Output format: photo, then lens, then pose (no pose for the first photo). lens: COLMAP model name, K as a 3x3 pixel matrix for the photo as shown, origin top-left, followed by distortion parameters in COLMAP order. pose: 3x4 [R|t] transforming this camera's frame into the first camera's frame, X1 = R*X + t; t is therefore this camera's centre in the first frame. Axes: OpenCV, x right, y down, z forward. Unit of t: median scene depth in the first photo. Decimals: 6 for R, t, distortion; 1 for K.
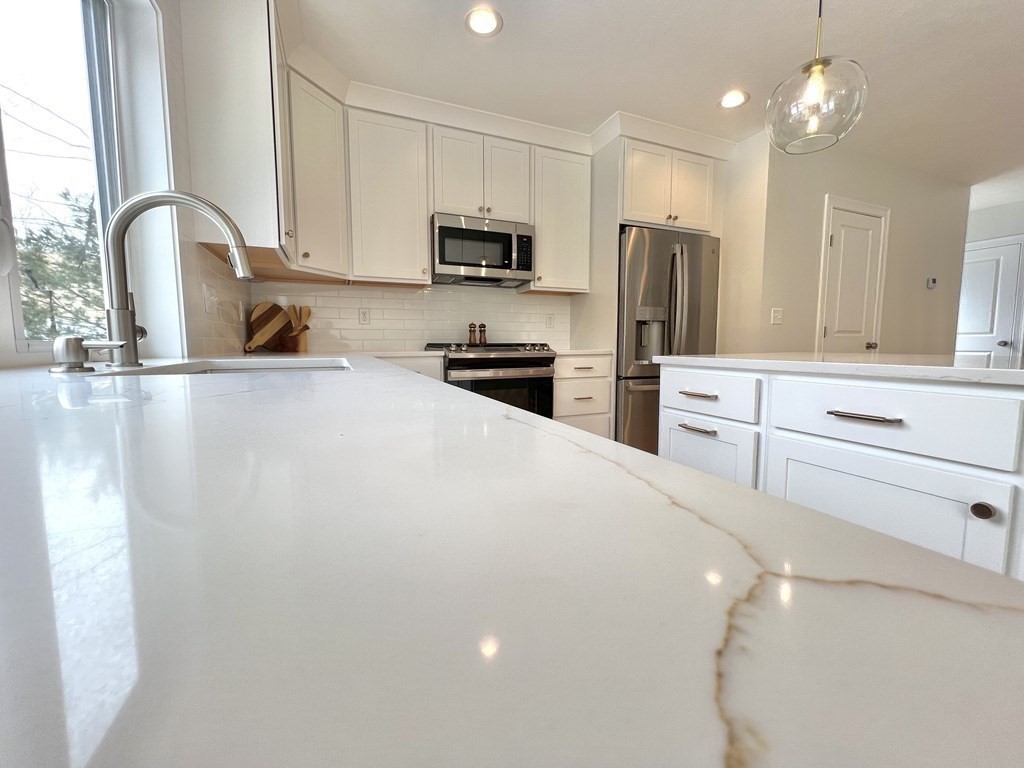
lens RADIAL K [[414.0, 0, 512.0], [0, 414.0, 384.0], [0, 0, 1]] dist [-0.000552, -0.000021]
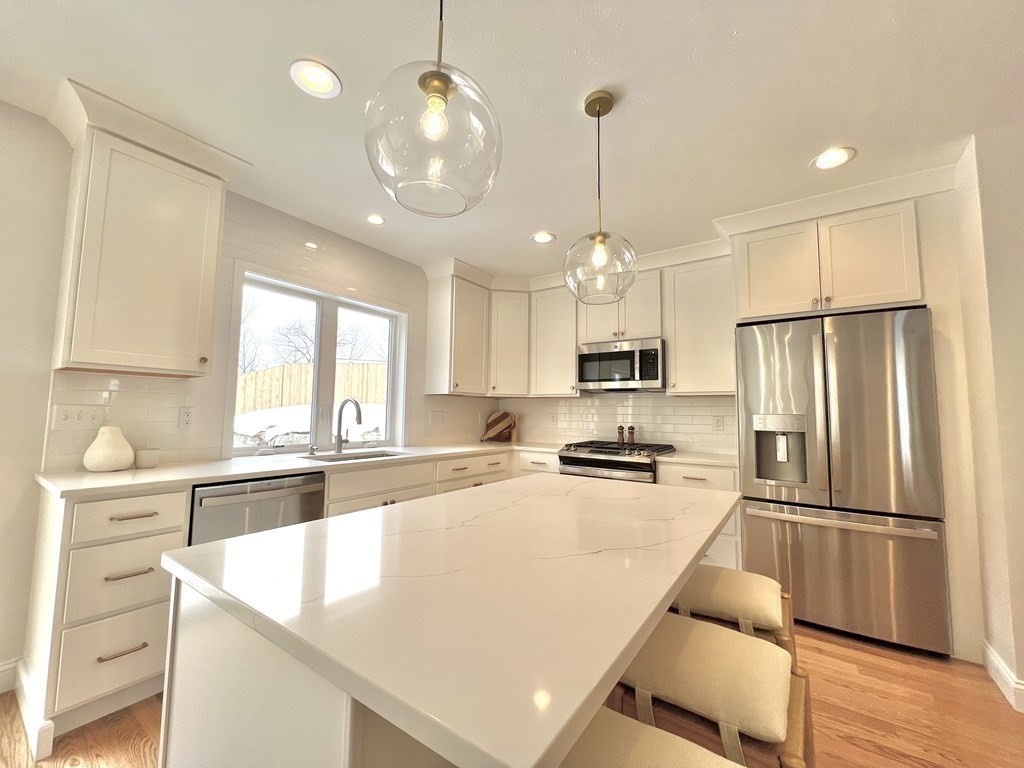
lens RADIAL K [[412.4, 0, 512.0], [0, 412.4, 384.0], [0, 0, 1]] dist [-0.000991, 0.000294]
pose [[0.524591, -0.049753, -0.849899, 0.778048], [-0.099318, 0.987898, -0.119134, -0.098922], [0.845541, 0.146907, 0.513301, 0.131987]]
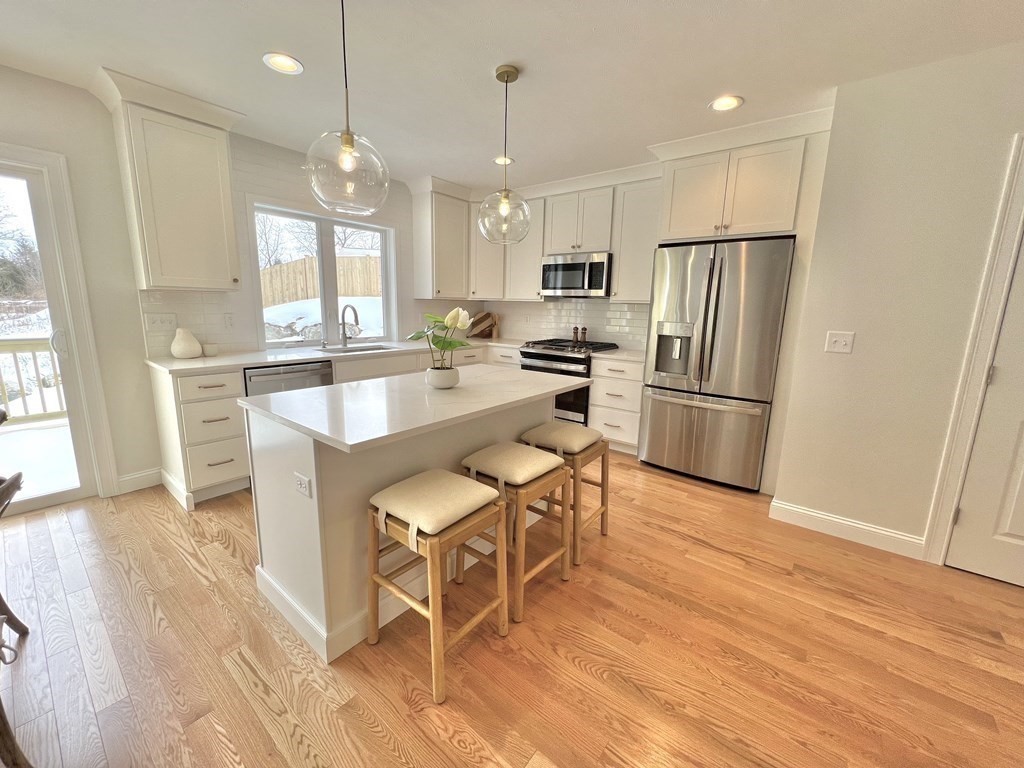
lens RADIAL K [[412.4, 0, 512.0], [0, 412.4, 384.0], [0, 0, 1]] dist [-0.000991, 0.000294]
pose [[0.470438, 0.181591, -0.863547, 1.097676], [-0.110177, 0.983027, 0.146694, -0.144682], [0.875528, 0.026132, 0.482460, 0.150270]]
